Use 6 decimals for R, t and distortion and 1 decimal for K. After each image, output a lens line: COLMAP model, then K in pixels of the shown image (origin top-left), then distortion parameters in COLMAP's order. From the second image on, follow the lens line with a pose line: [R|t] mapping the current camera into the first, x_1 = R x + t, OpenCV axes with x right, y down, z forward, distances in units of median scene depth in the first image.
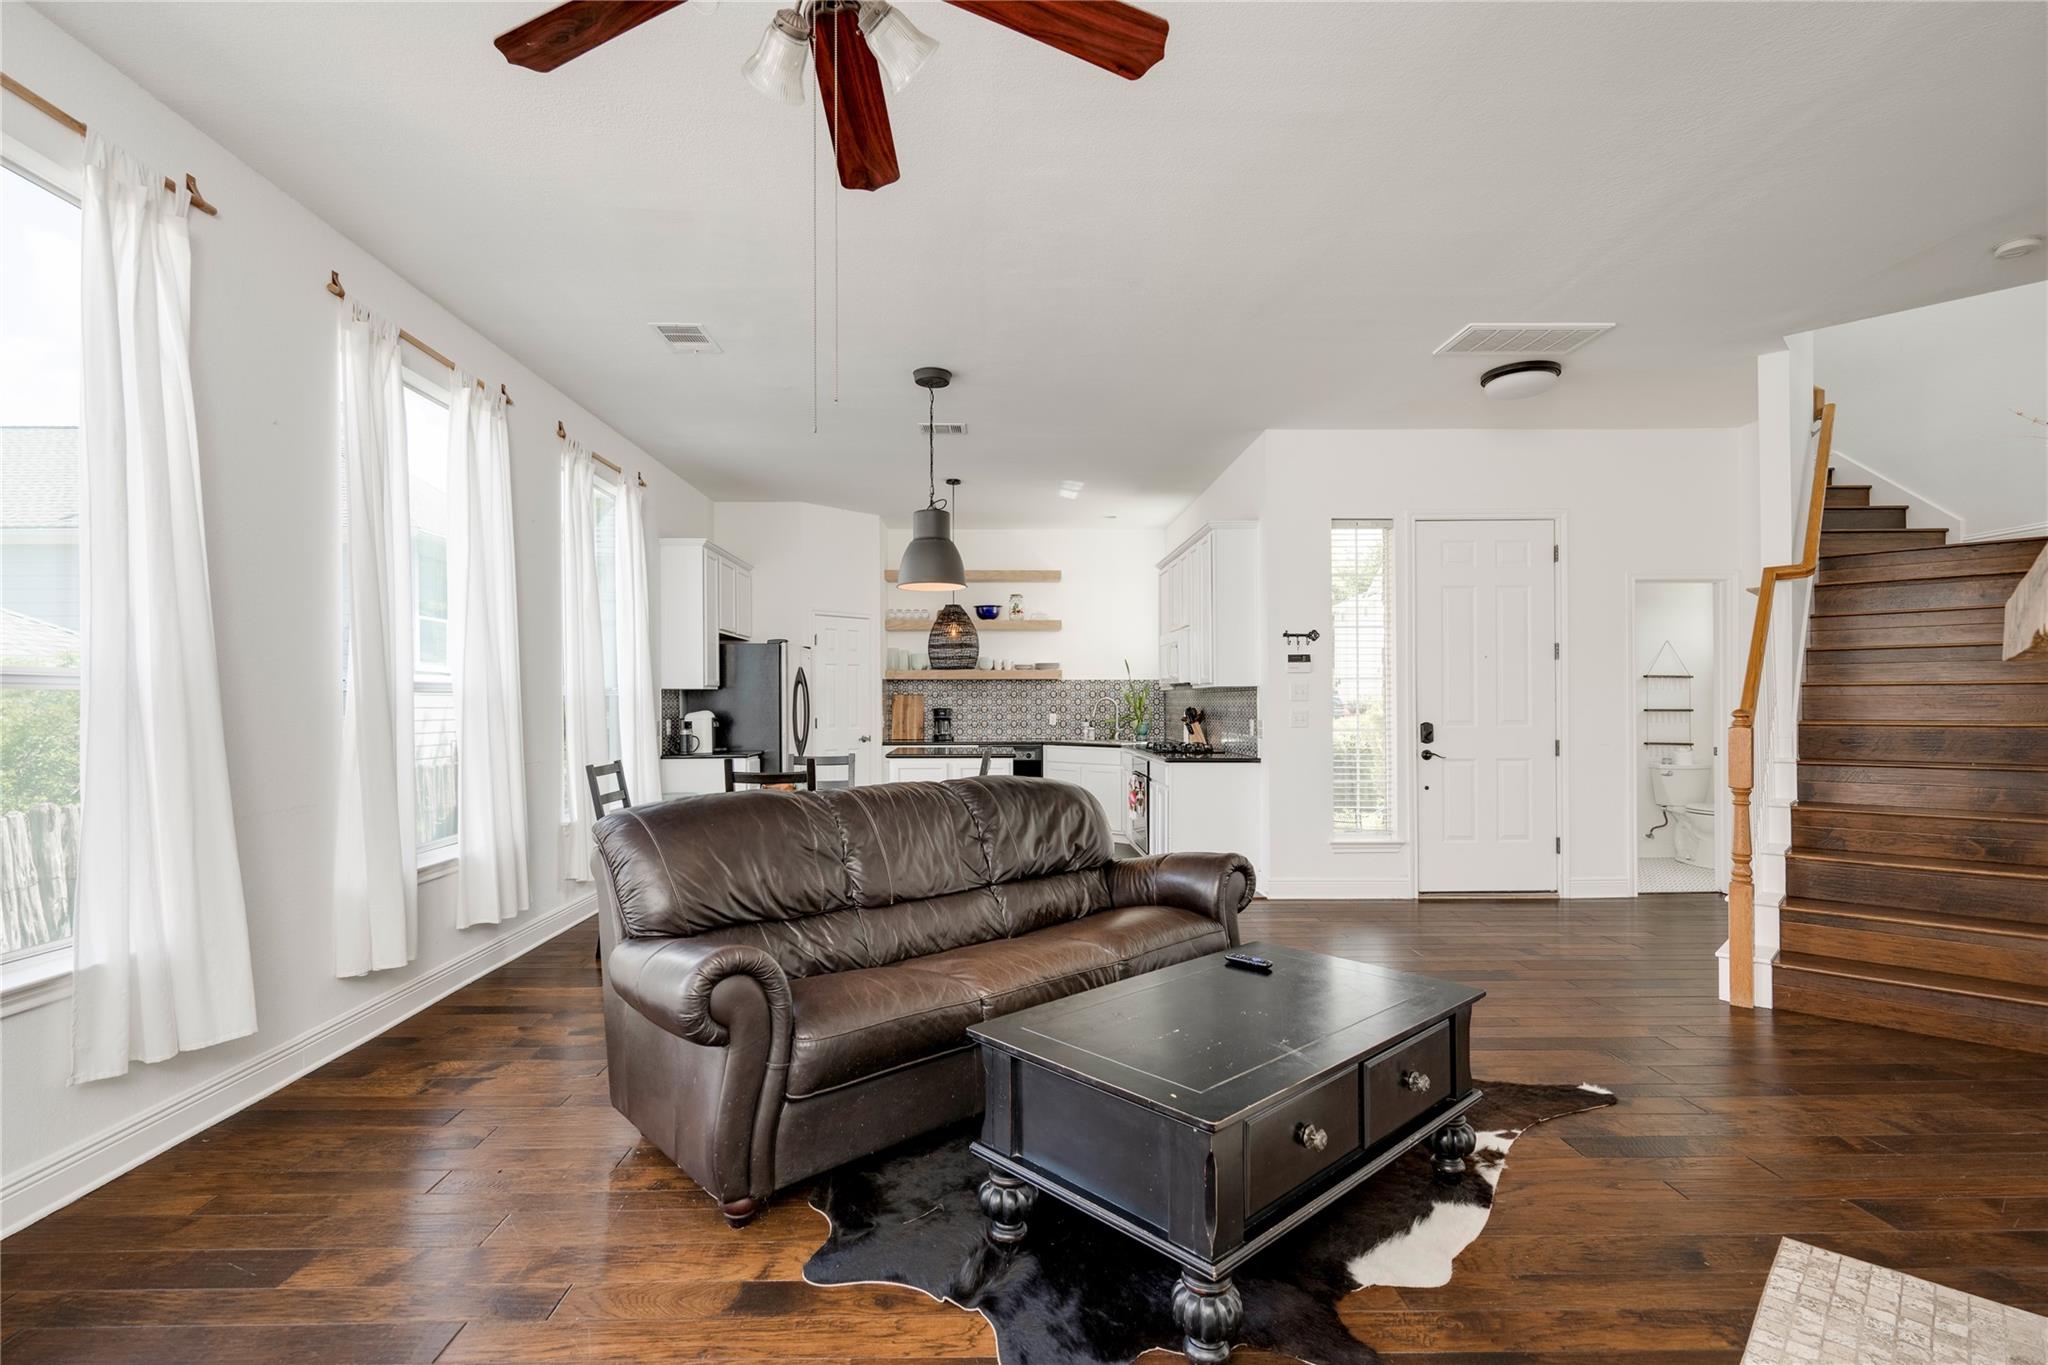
lens RADIAL K [[954.6, 0, 994.3], [0, 954.6, 700.1], [0, 0, 1]] dist [-0.001900, -0.000282]
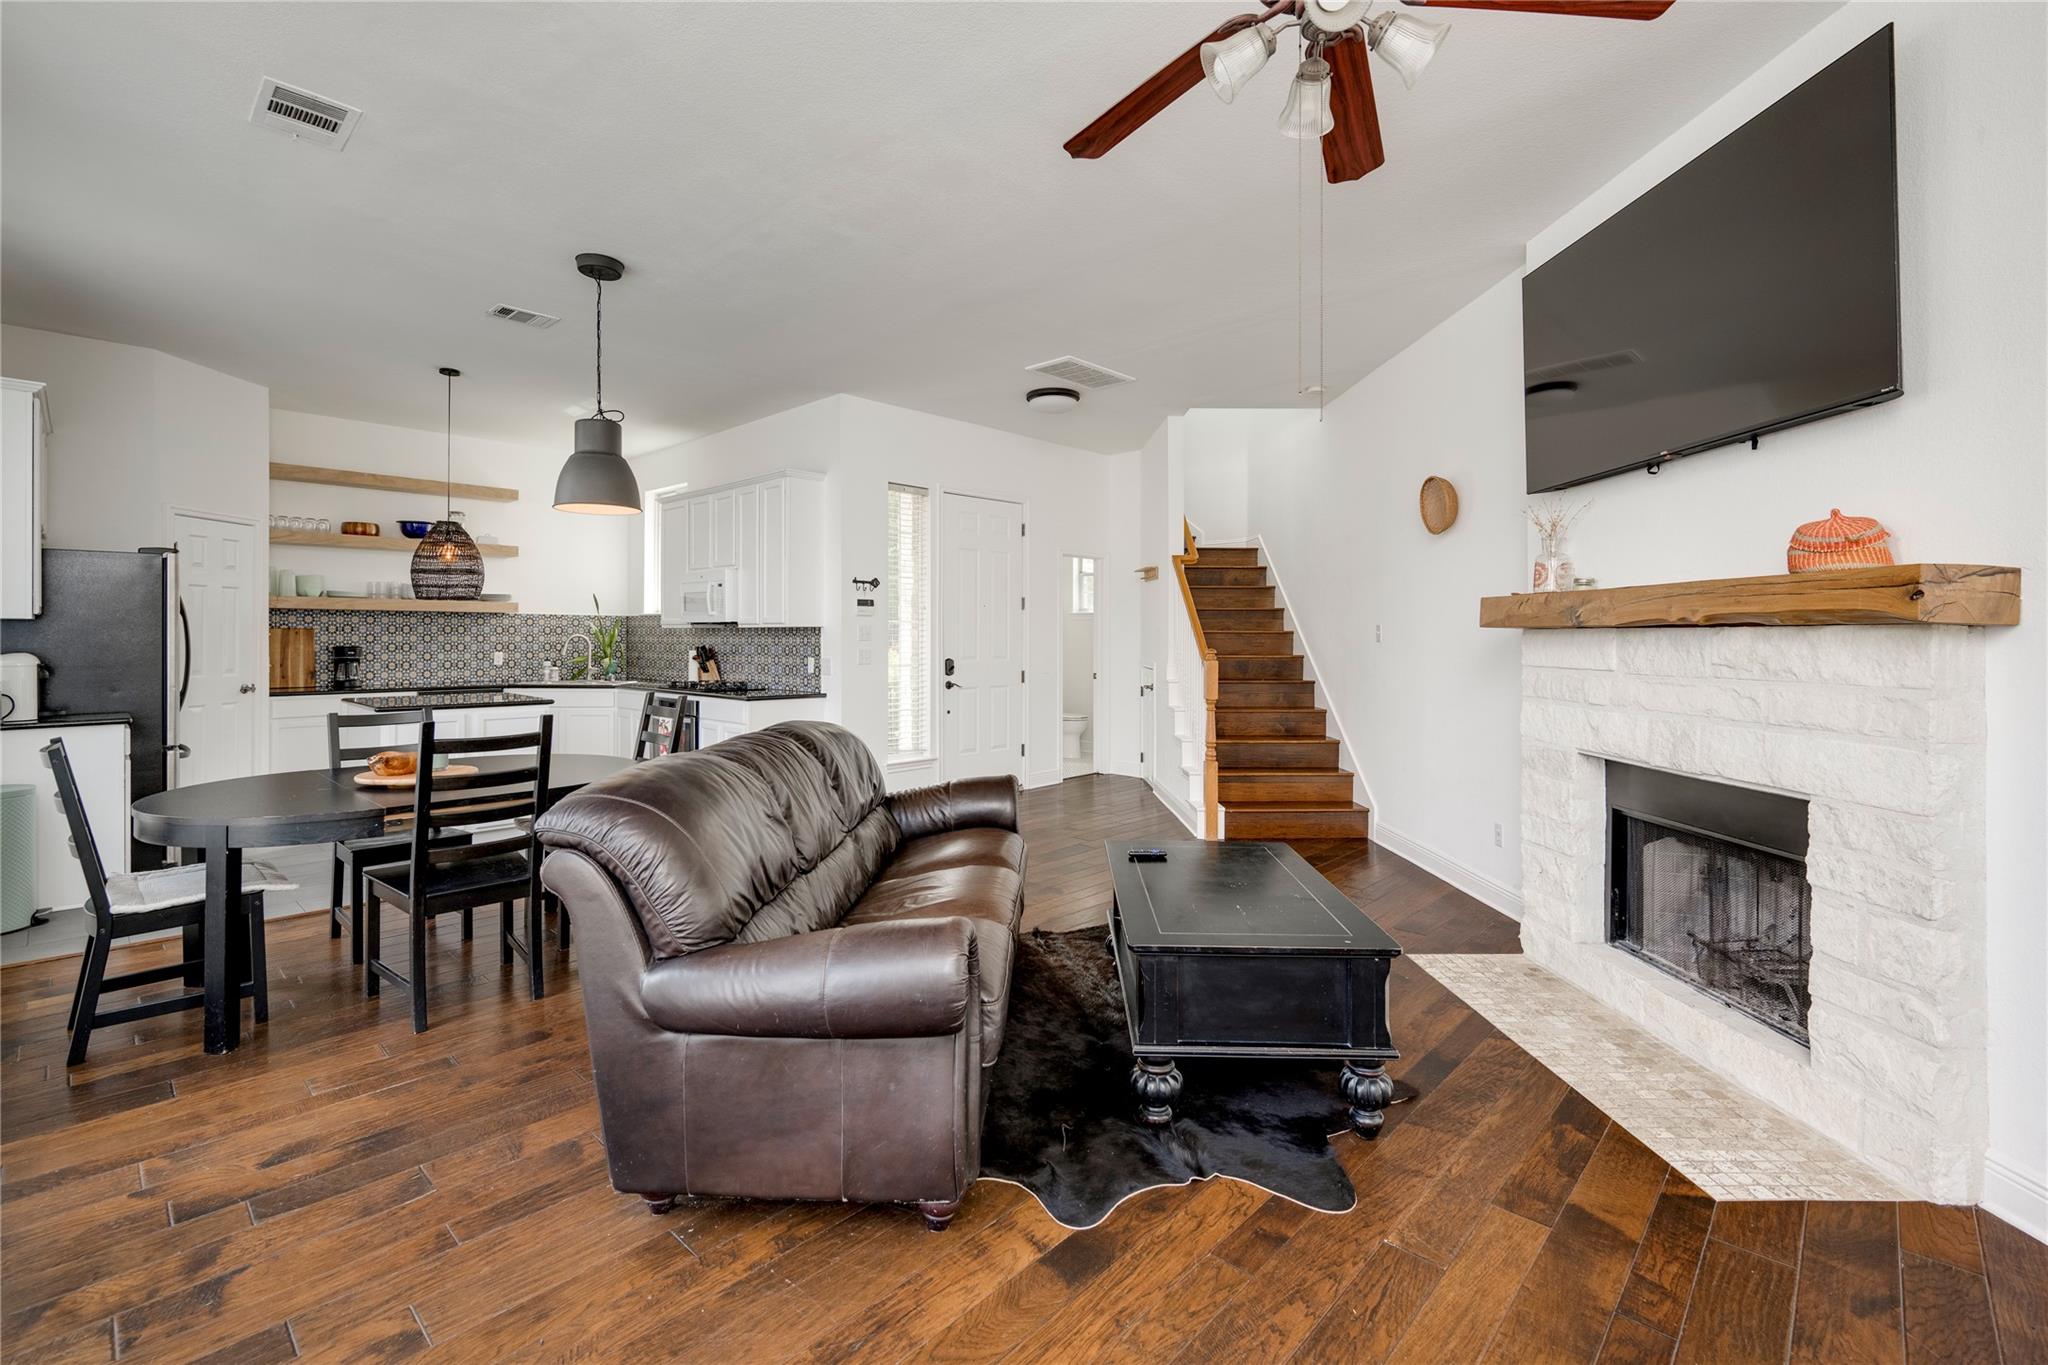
lens RADIAL K [[903.0, 0, 1017.1], [0, 903.0, 631.6], [0, 0, 1]] dist [-0.001350, 0.000308]
pose [[0.698072, 0.009200, 0.715969, -0.315386], [-0.007140, 0.999957, -0.005887, -0.004795], [-0.715992, -0.001003, 0.698107, 0.130267]]
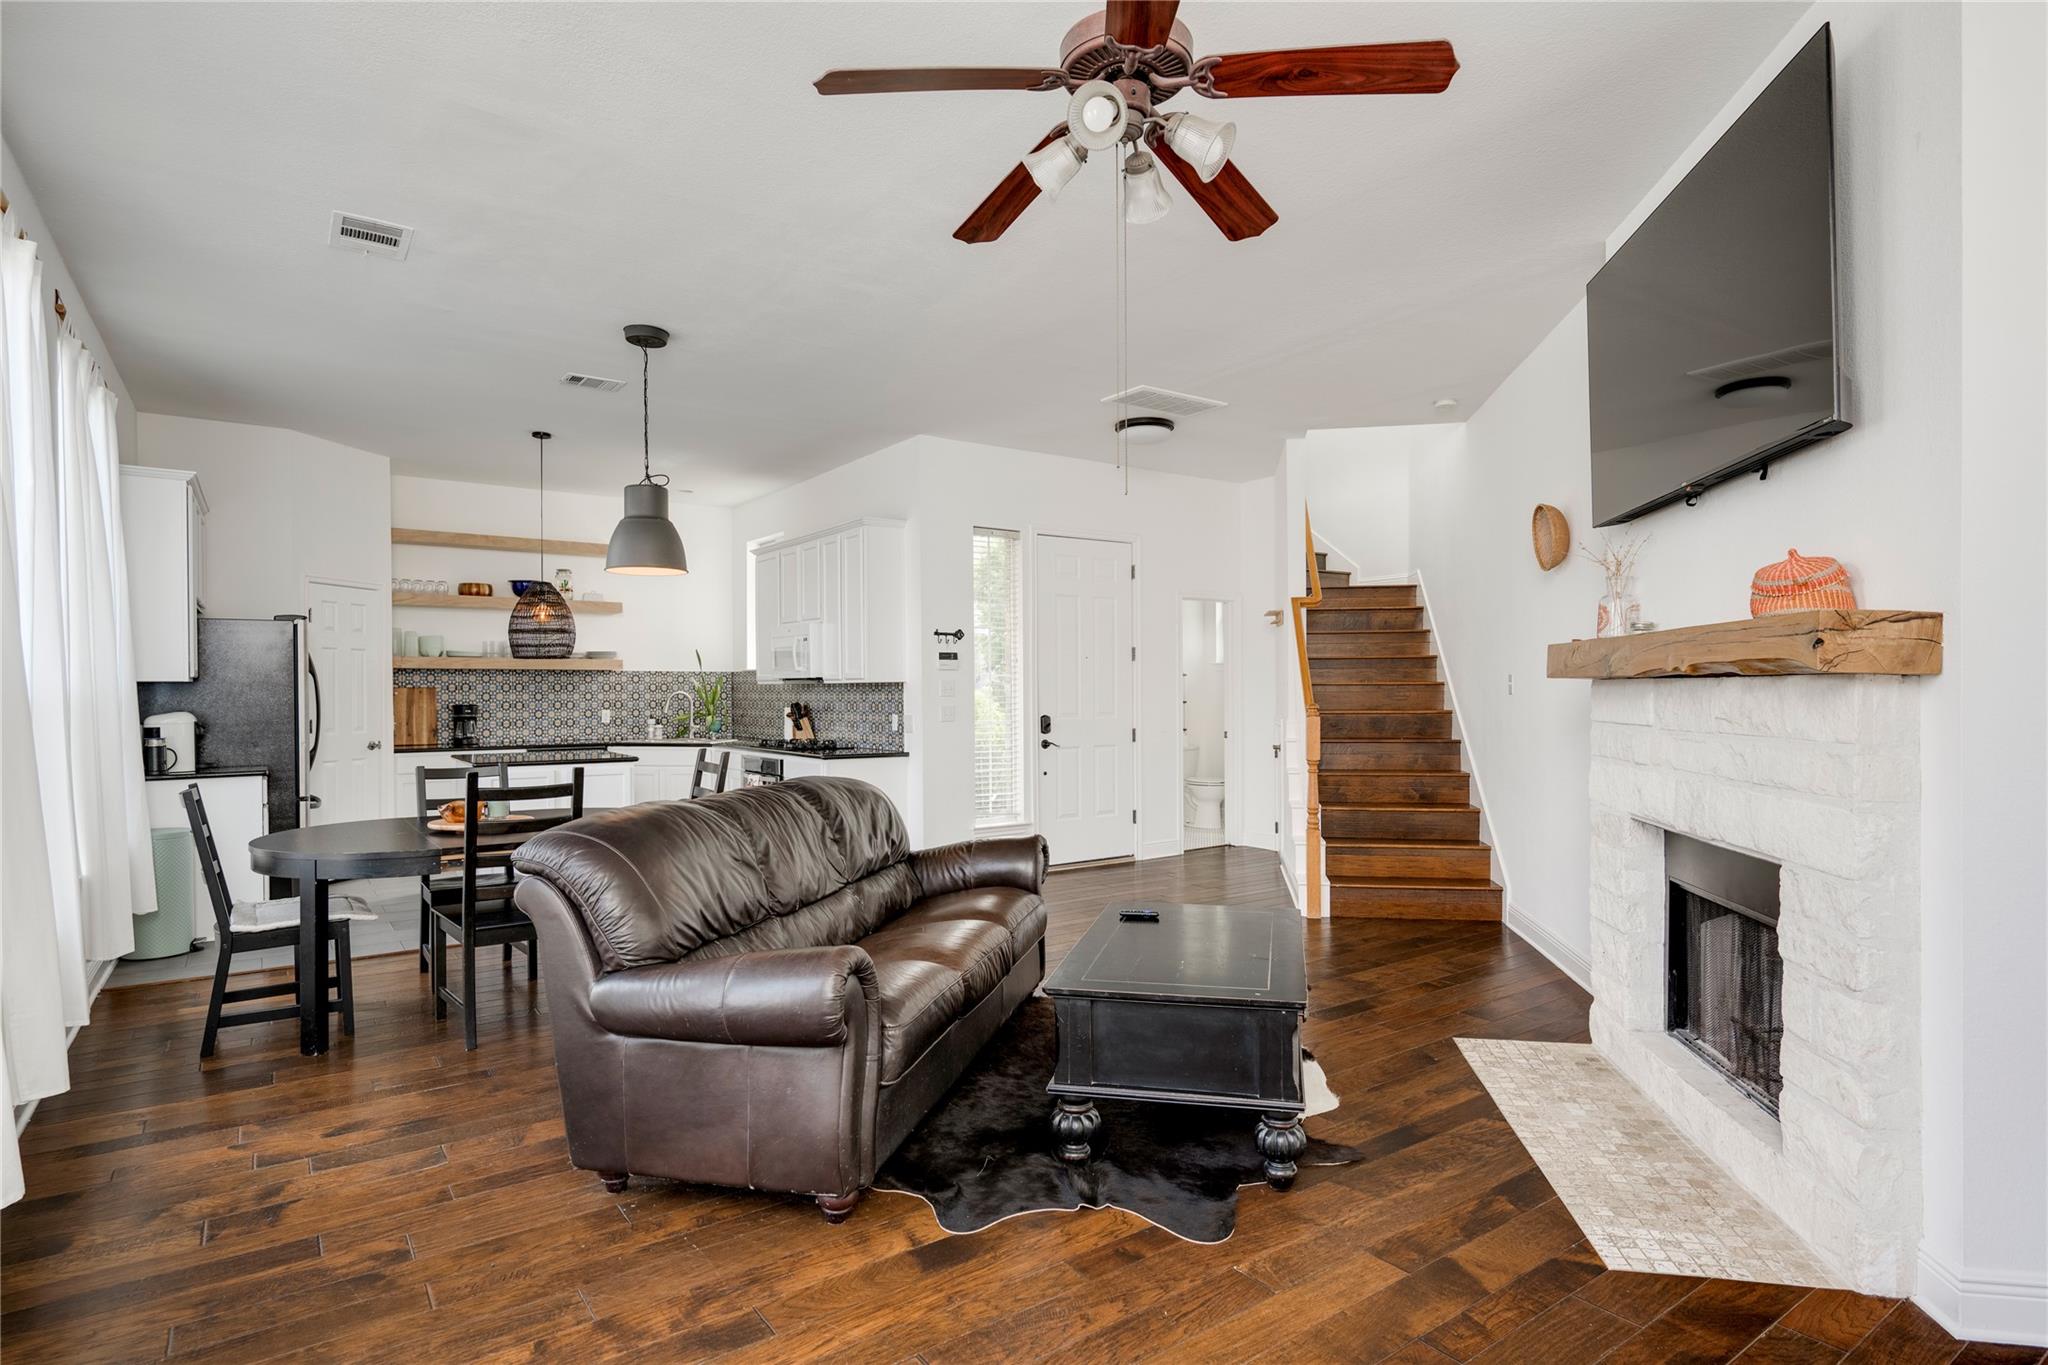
lens RADIAL K [[1066.9, 0, 1033.6], [0, 1066.9, 693.5], [0, 0, 1]] dist [0.000739, -0.001128]
pose [[0.817232, -0.001933, 0.576306, -0.283062], [-0.000142, 0.999994, 0.003557, -0.006497], [-0.576309, -0.002989, 0.817226, -0.019485]]
